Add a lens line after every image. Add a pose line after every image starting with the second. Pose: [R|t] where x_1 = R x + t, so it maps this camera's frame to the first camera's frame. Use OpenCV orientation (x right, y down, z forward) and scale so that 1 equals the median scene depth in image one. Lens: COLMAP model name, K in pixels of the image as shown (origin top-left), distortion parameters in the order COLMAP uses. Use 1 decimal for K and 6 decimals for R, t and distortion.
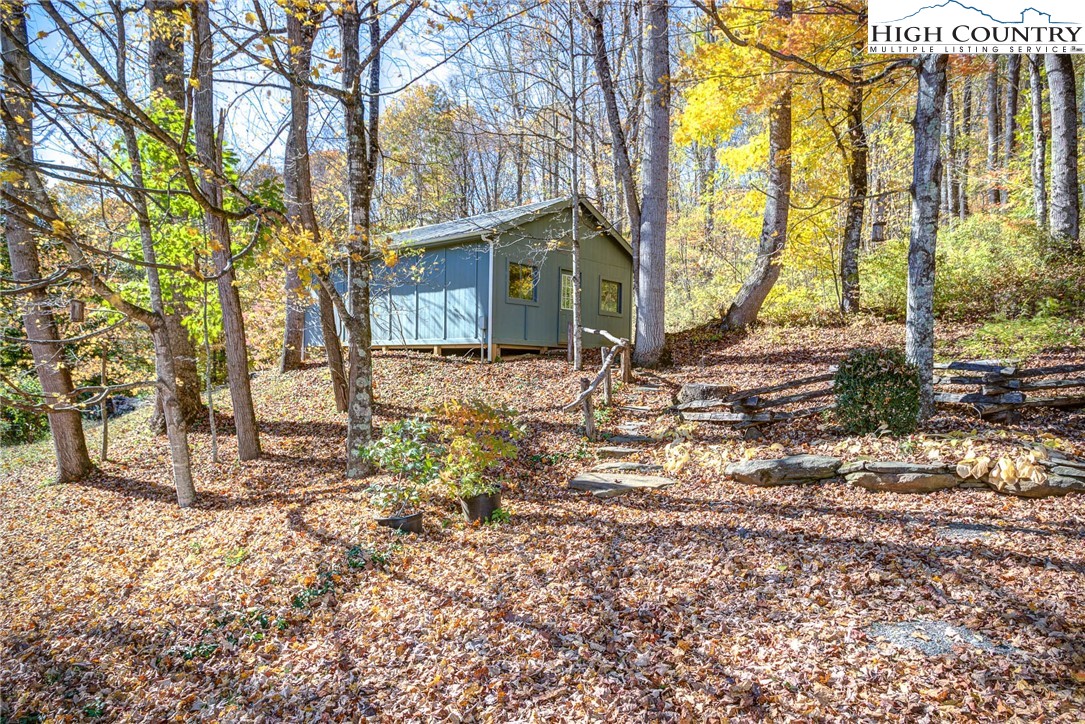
lens RADIAL K [[683.1, 0, 541.9], [0, 683.1, 362.3], [0, 0, 1]] dist [0.002086, 0.000469]
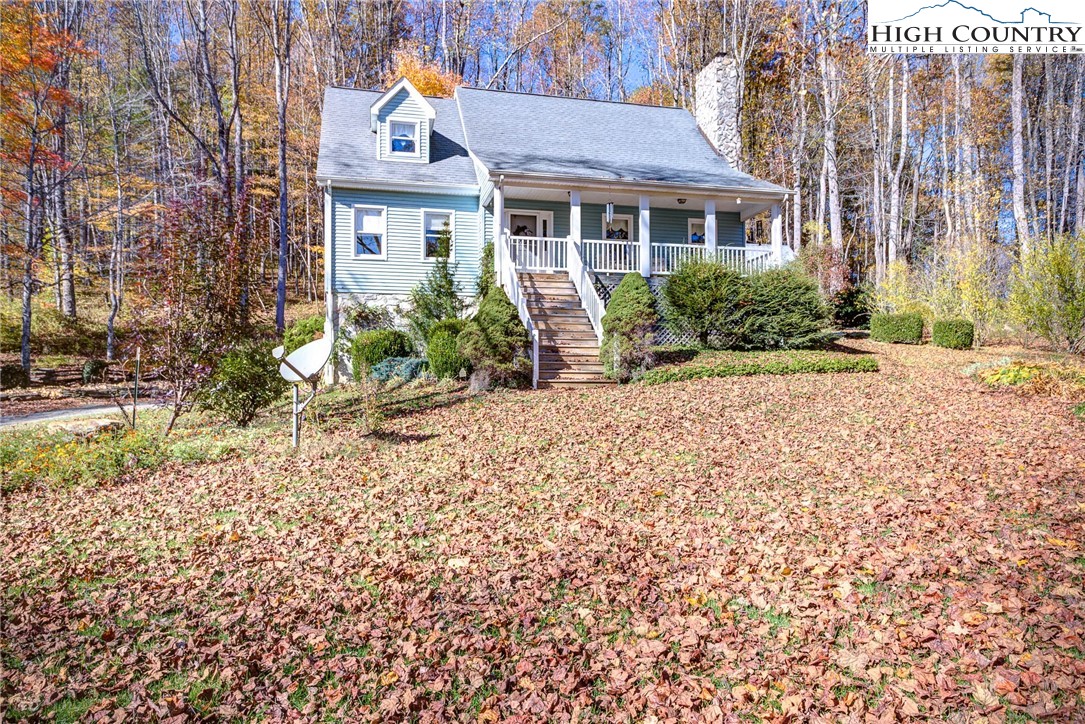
lens RADIAL K [[697.6, 0, 548.9], [0, 697.6, 371.4], [0, 0, 1]] dist [0.013018, -0.009505]
pose [[0.319754, -0.000025, 0.947501, -2.294556], [-0.000422, 1.000000, 0.000168, 0.013235], [-0.947501, -0.000453, 0.319754, -3.086949]]
